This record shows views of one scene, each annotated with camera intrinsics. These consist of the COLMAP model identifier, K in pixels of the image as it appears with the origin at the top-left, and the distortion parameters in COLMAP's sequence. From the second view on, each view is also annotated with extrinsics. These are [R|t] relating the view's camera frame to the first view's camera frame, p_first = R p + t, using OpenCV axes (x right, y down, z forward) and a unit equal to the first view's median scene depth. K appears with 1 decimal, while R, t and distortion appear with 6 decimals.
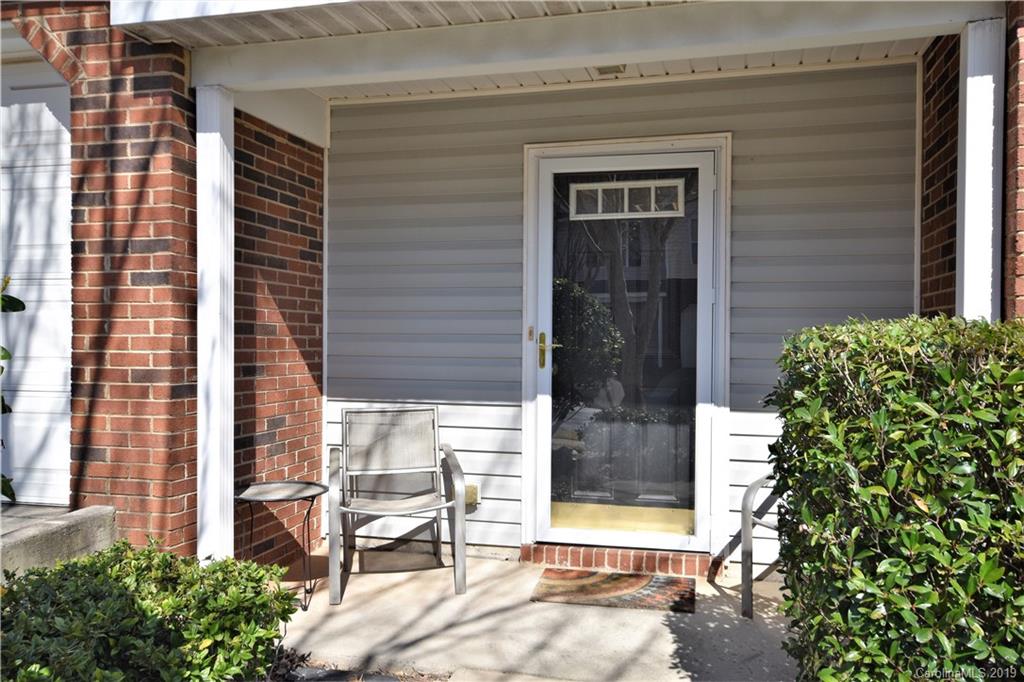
lens RADIAL K [[855.9, 0, 512.0], [0, 855.9, 341.0], [0, 0, 1]] dist [-0.000104, 0.000529]
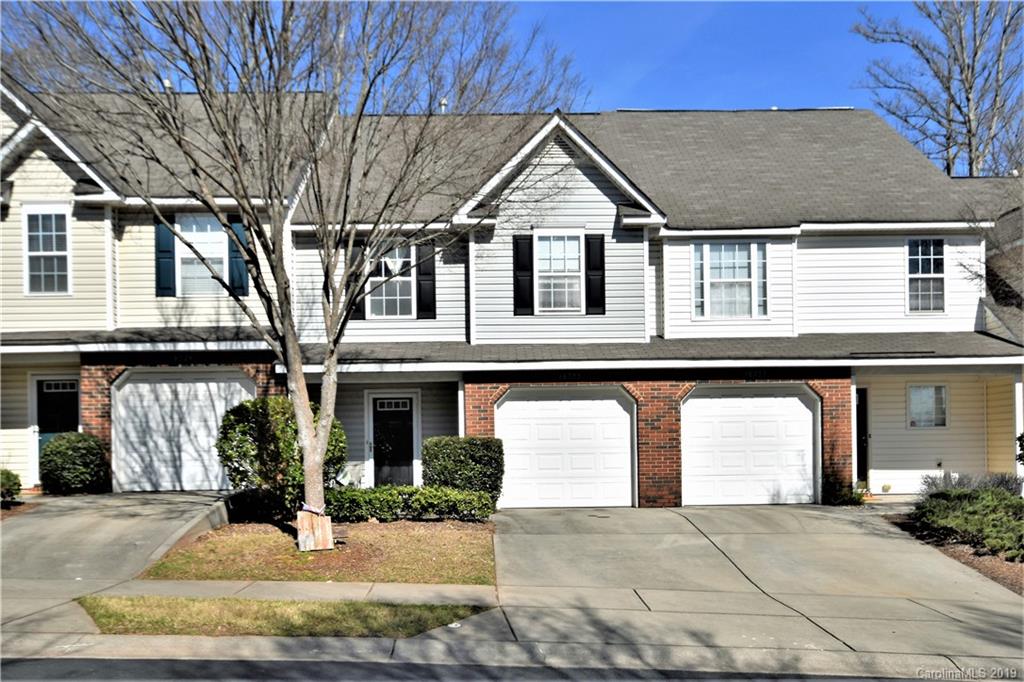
lens RADIAL K [[855.9, 0, 512.0], [0, 855.9, 341.0], [0, 0, 1]] dist [-0.000104, 0.000529]
pose [[0.964134, 0.013203, 0.265088, -0.370532], [0.022538, 0.991082, -0.131334, 0.057354], [-0.264458, 0.132598, 0.955238, -2.814890]]
